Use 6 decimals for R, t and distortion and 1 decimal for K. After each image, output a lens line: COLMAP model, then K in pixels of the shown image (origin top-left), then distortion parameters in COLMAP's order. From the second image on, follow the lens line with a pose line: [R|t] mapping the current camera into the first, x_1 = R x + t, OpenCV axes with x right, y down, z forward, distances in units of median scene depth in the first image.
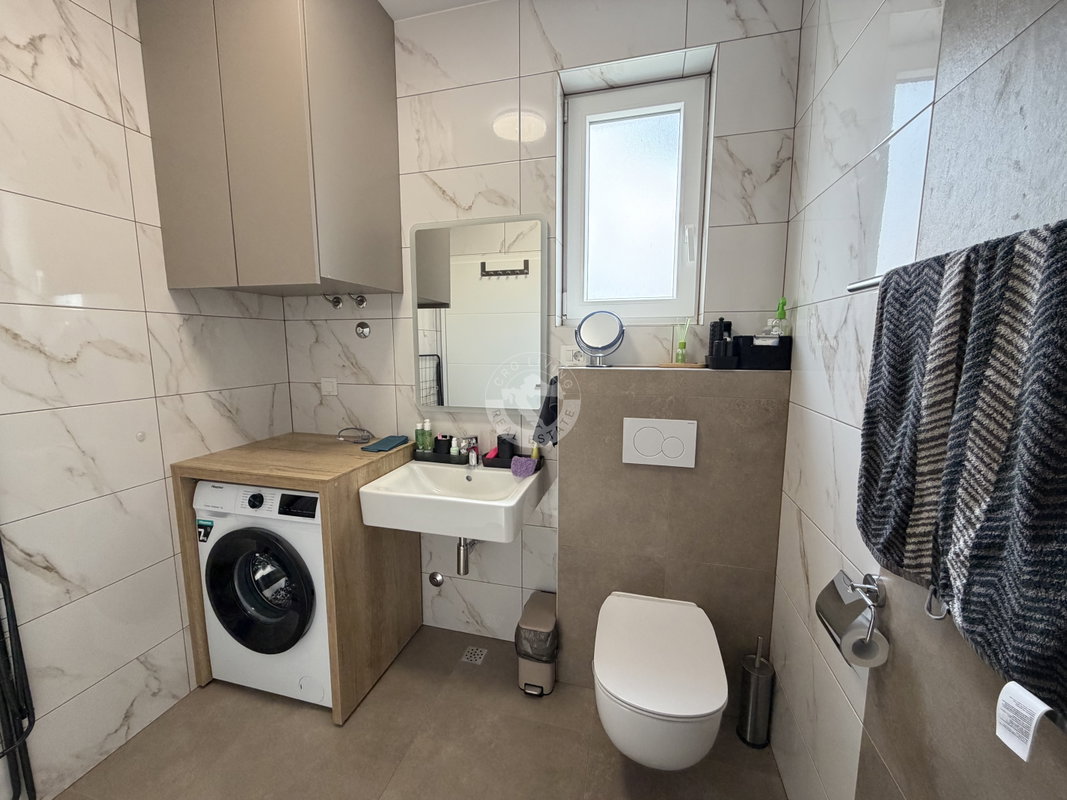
lens RADIAL K [[423.8, 0, 527.3], [0, 423.8, 399.1], [0, 0, 1]] dist [-0.001868, 0.000295]
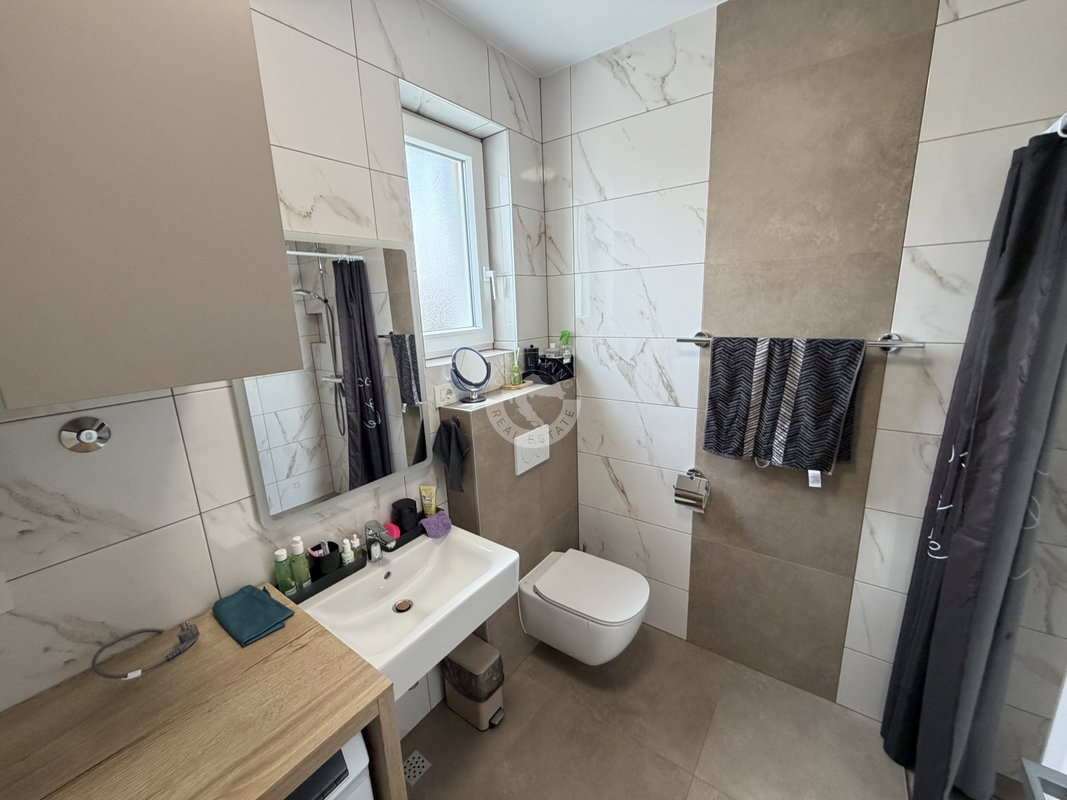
lens RADIAL K [[423.8, 0, 528.4], [0, 423.8, 400.5], [0, 0, 1]] dist [-0.001868, 0.000295]
pose [[0.359089, -0.223996, 0.906025, -0.741413], [0.164293, 0.970784, 0.174891, -0.239379], [-0.918729, 0.086052, 0.385399, 0.471805]]
